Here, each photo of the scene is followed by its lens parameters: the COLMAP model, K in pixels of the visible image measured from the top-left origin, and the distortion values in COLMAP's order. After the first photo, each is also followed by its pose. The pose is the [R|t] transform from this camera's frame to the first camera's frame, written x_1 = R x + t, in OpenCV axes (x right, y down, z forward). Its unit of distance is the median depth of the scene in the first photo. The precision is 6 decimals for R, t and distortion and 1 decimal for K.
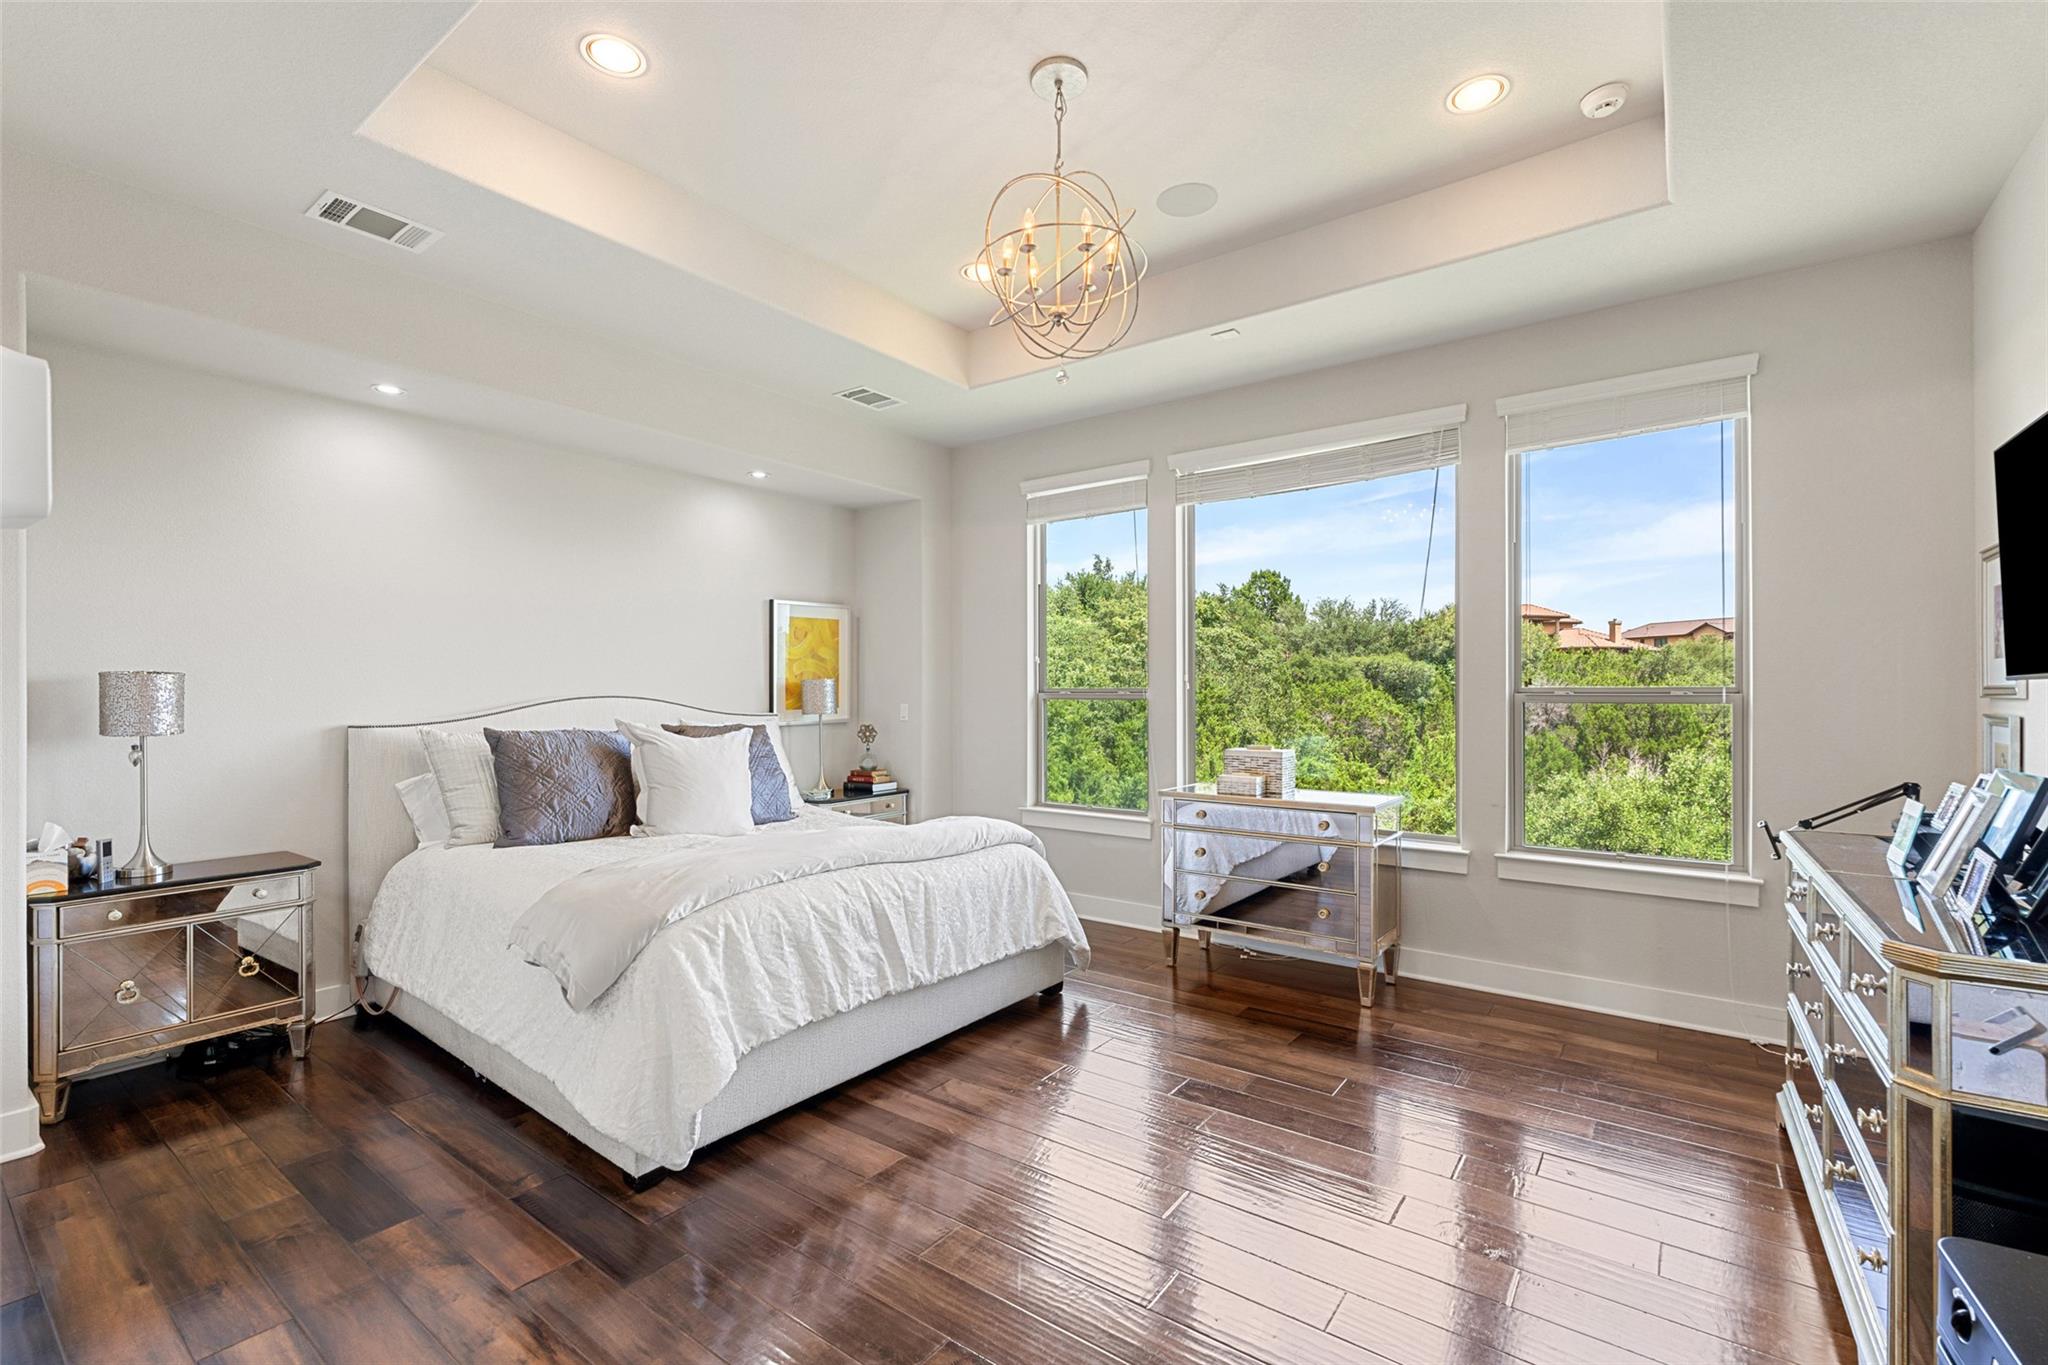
lens RADIAL K [[889.9, 0, 1024.2], [0, 889.9, 685.7], [0, 0, 1]] dist [-0.004726, 0.000344]
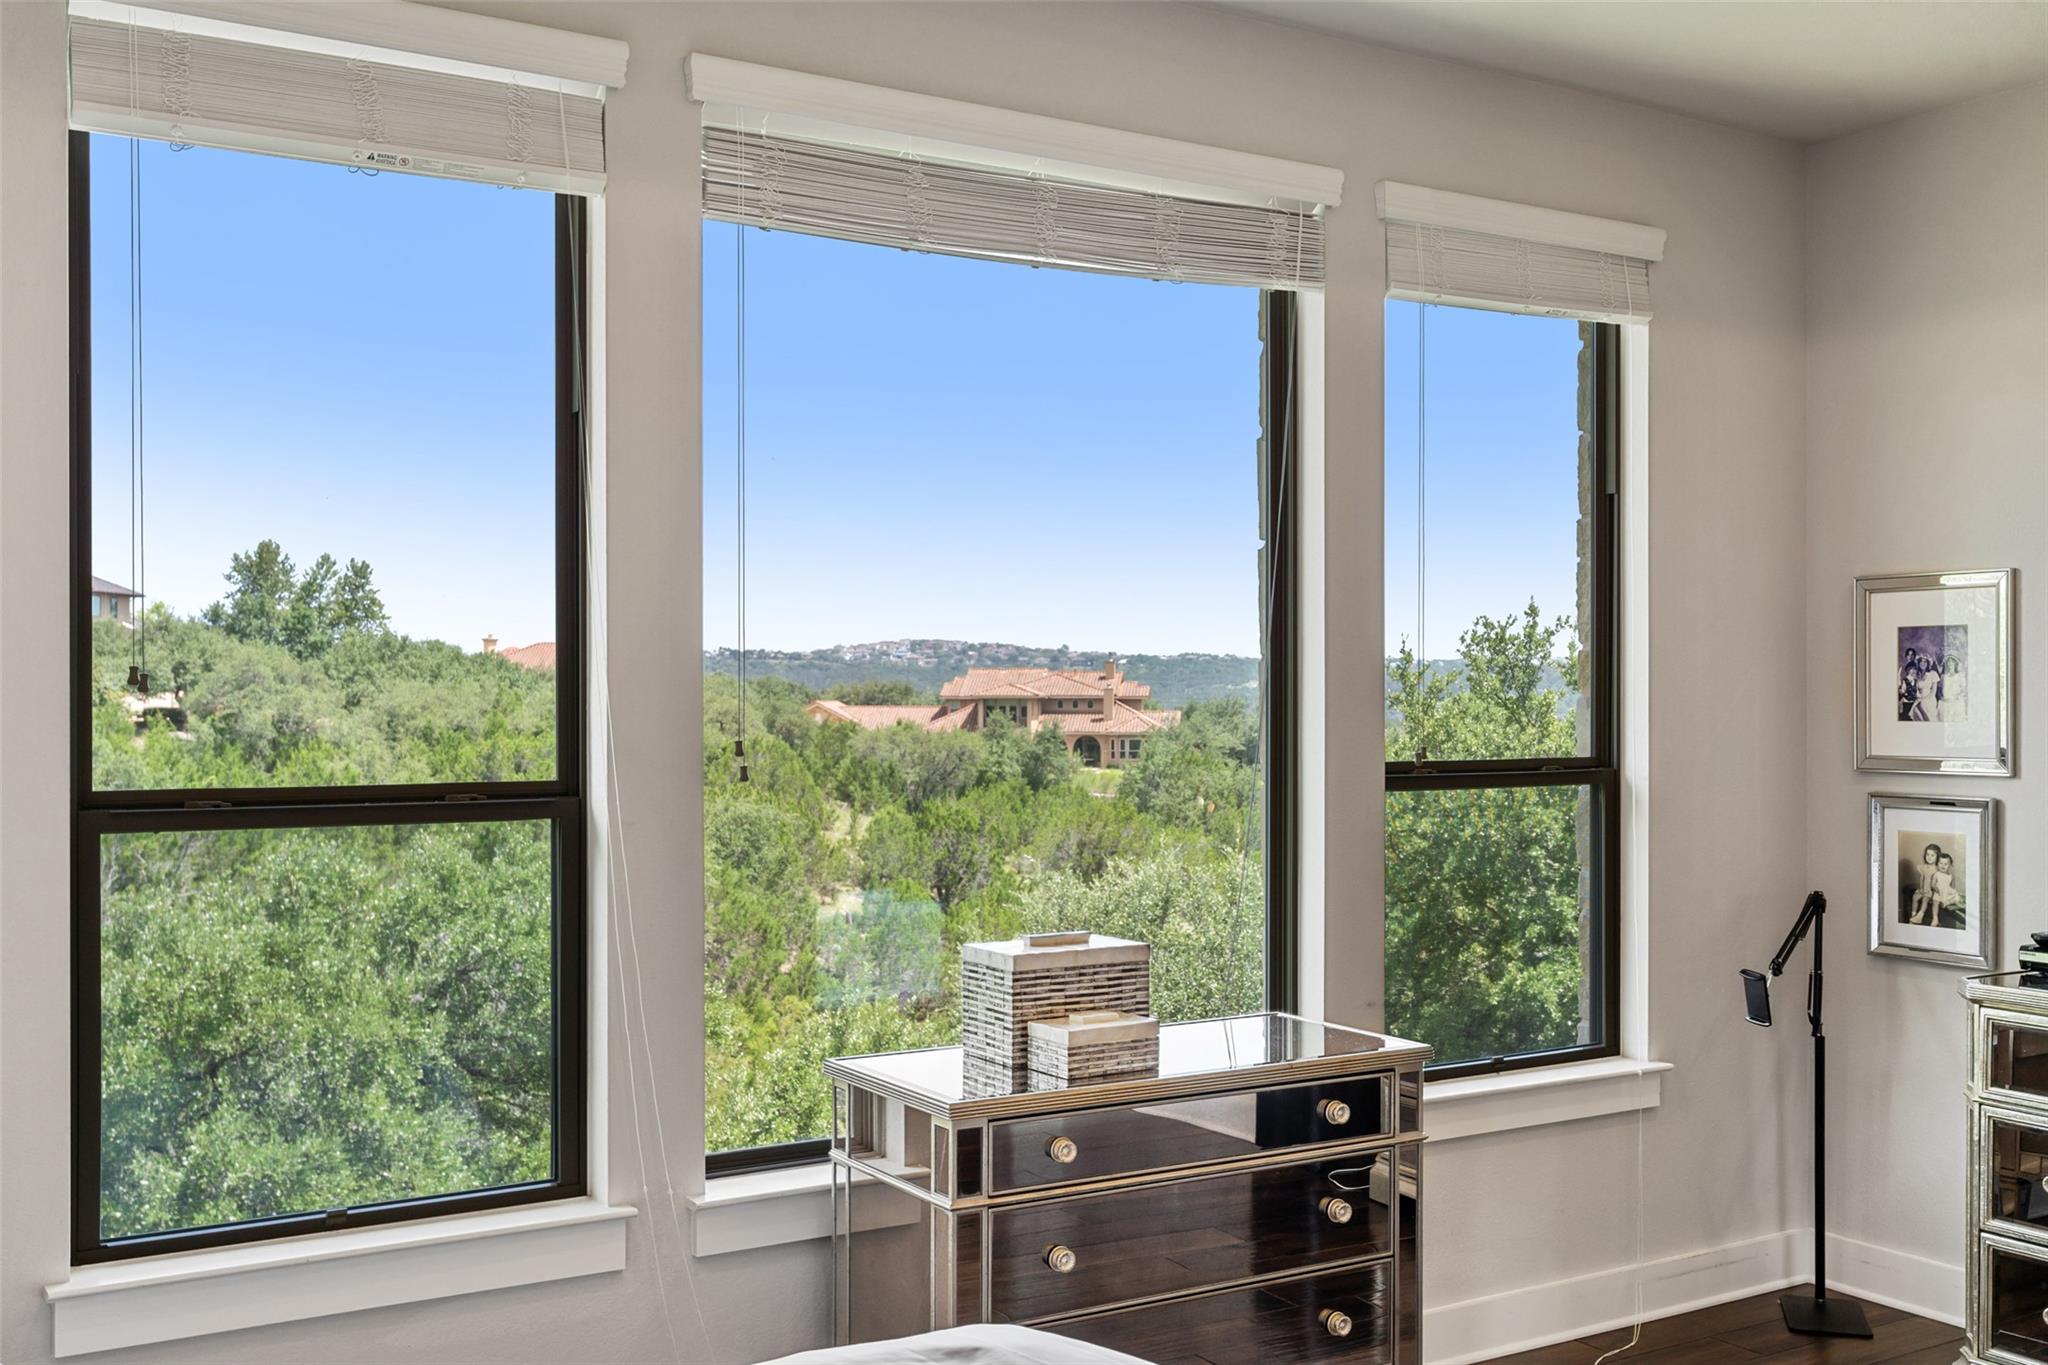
lens RADIAL K [[1981.7, 0, 1025.6], [0, 1981.7, 682.0], [0, 0, 1]] dist [0.008803, 0.000000]
pose [[0.357890, 0.005739, 0.933746, -0.540342], [-0.004394, 0.999980, -0.004462, -0.035385], [-0.933753, -0.002505, 0.357909, 0.746582]]
